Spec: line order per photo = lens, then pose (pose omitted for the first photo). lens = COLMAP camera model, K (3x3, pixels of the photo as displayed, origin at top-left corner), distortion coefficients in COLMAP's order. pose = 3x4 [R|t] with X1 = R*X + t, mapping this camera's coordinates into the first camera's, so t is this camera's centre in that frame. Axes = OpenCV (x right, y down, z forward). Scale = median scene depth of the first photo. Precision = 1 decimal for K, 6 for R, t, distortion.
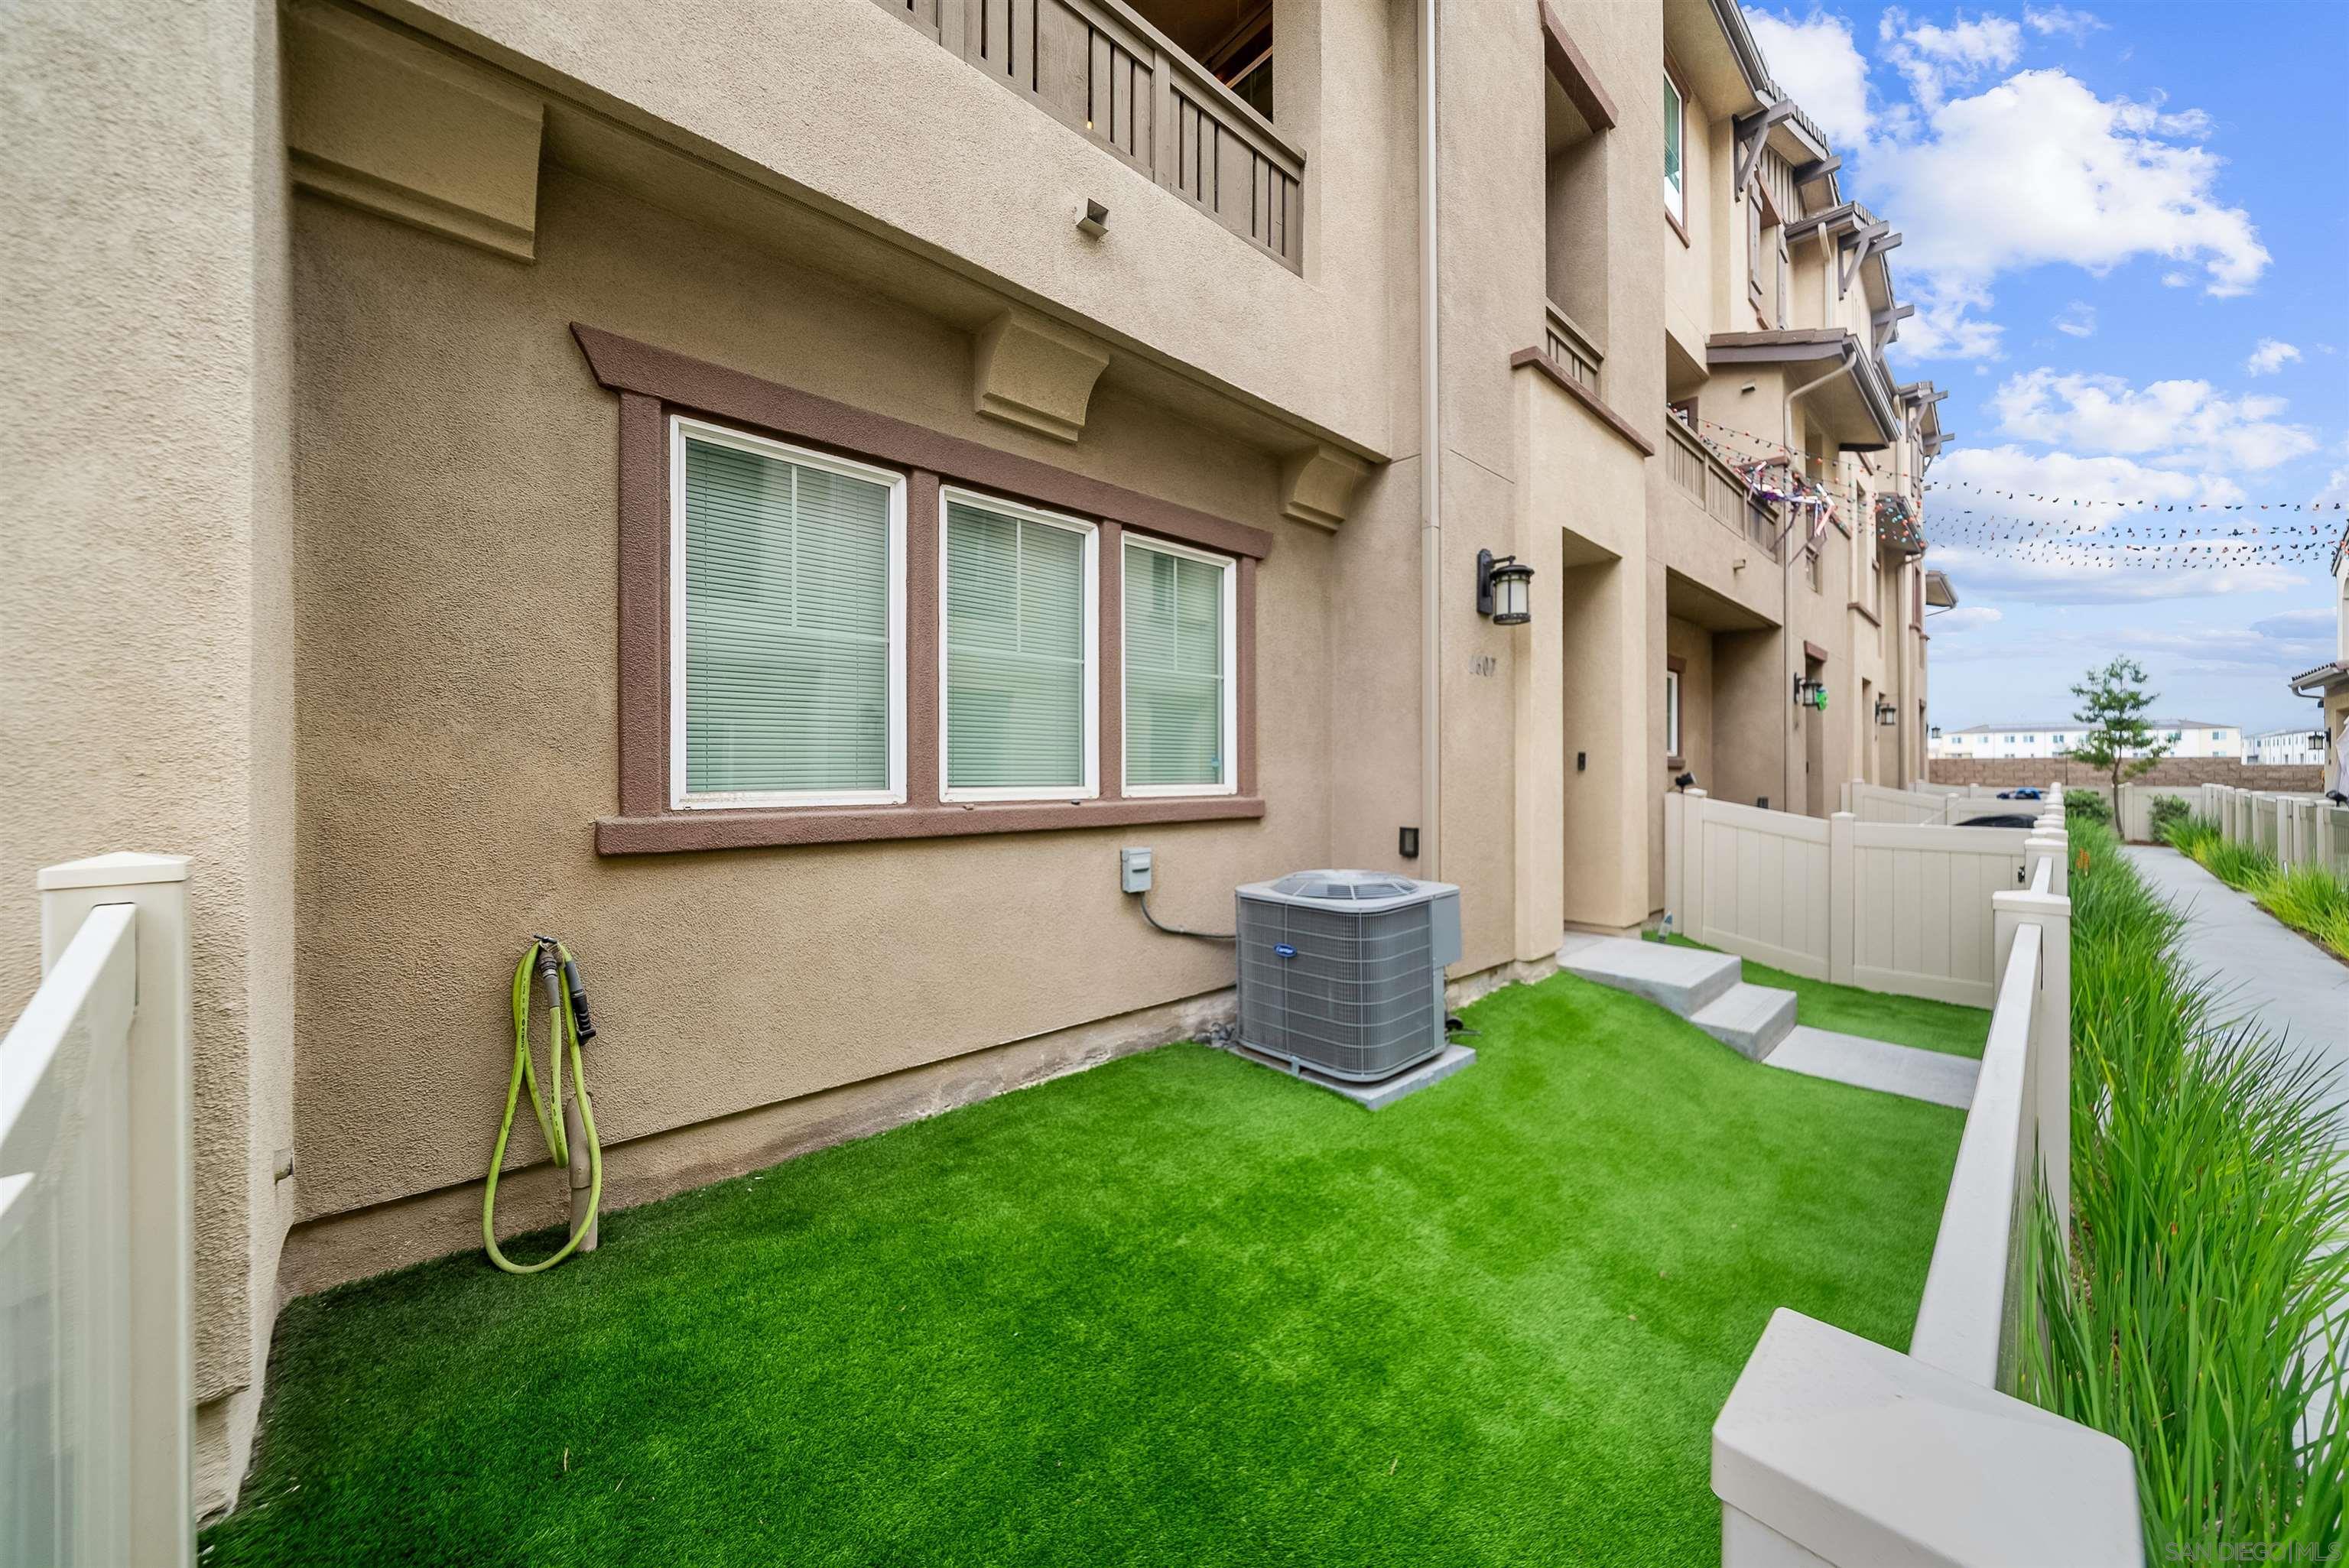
lens RADIAL K [[822.0, 0, 1179.7], [0, 822.0, 773.0], [0, 0, 1]] dist [-0.004579, 0.000052]
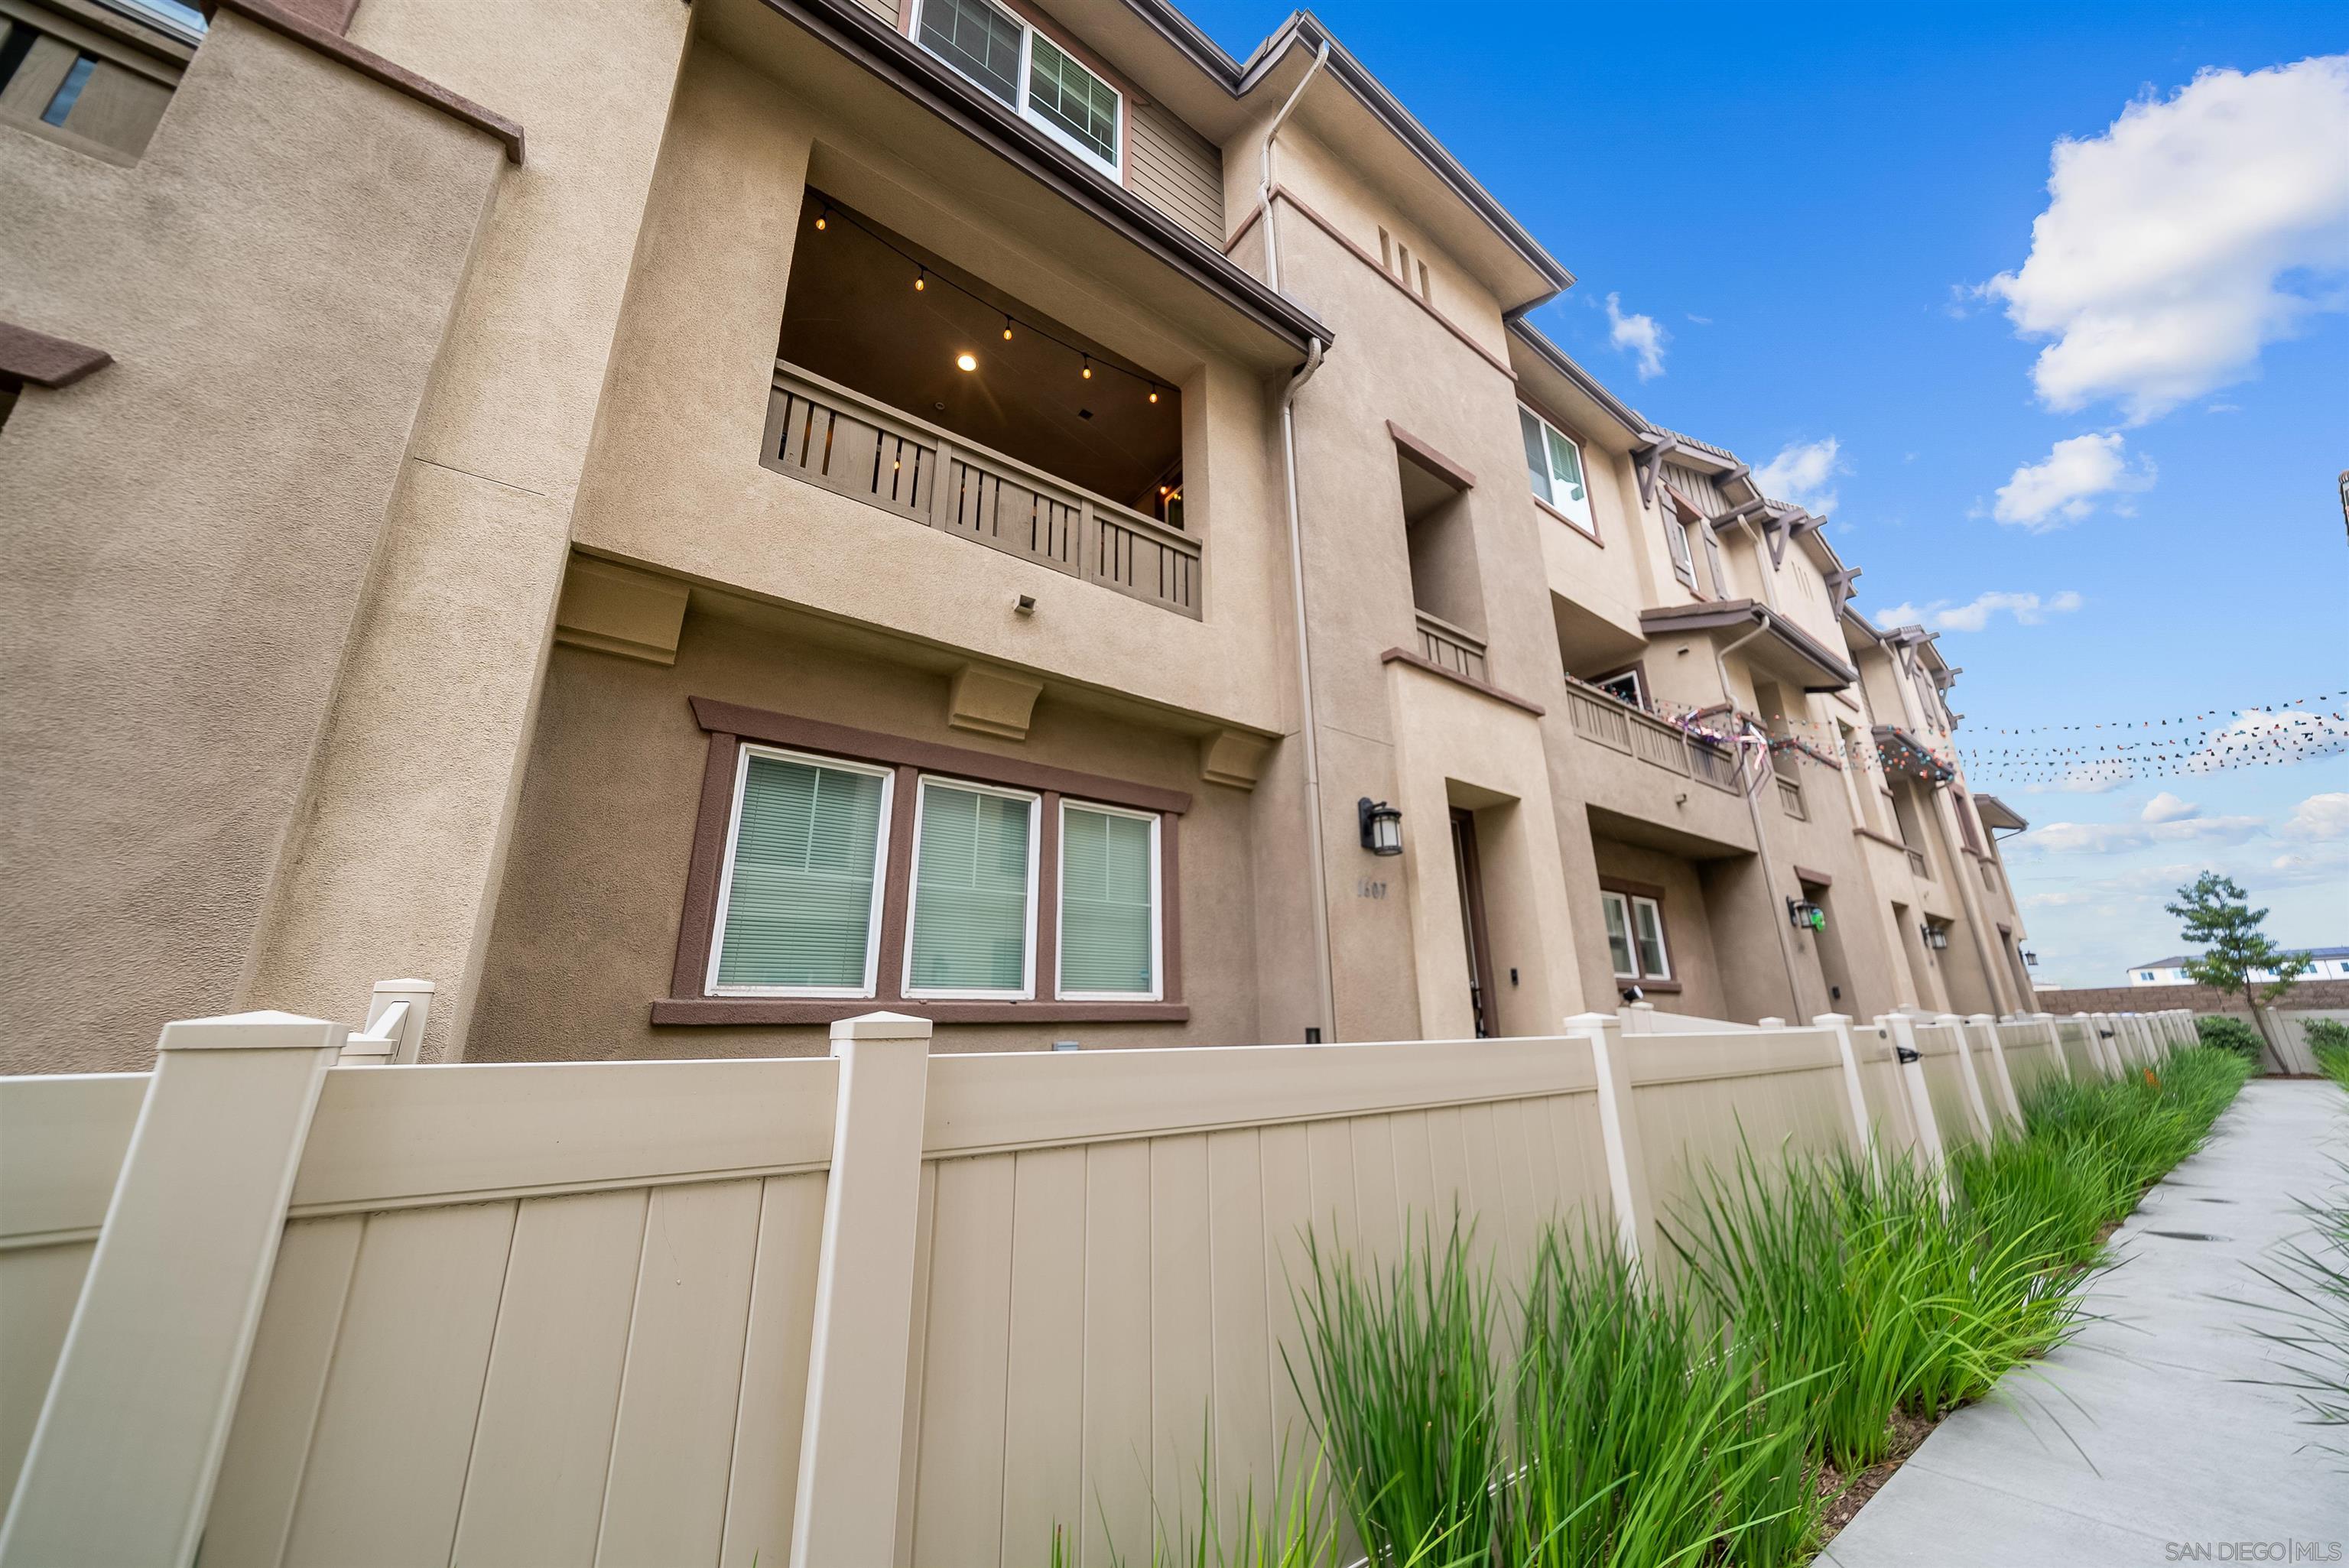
lens RADIAL K [[818.8, 0, 1182.3], [0, 818.8, 788.0], [0, 0, 1]] dist [-0.003842, -0.000130]
pose [[0.993442, -0.051285, -0.102188, 0.229255], [0.019080, 0.955587, -0.294091, 0.078315], [0.112732, 0.290212, 0.950299, -0.231318]]
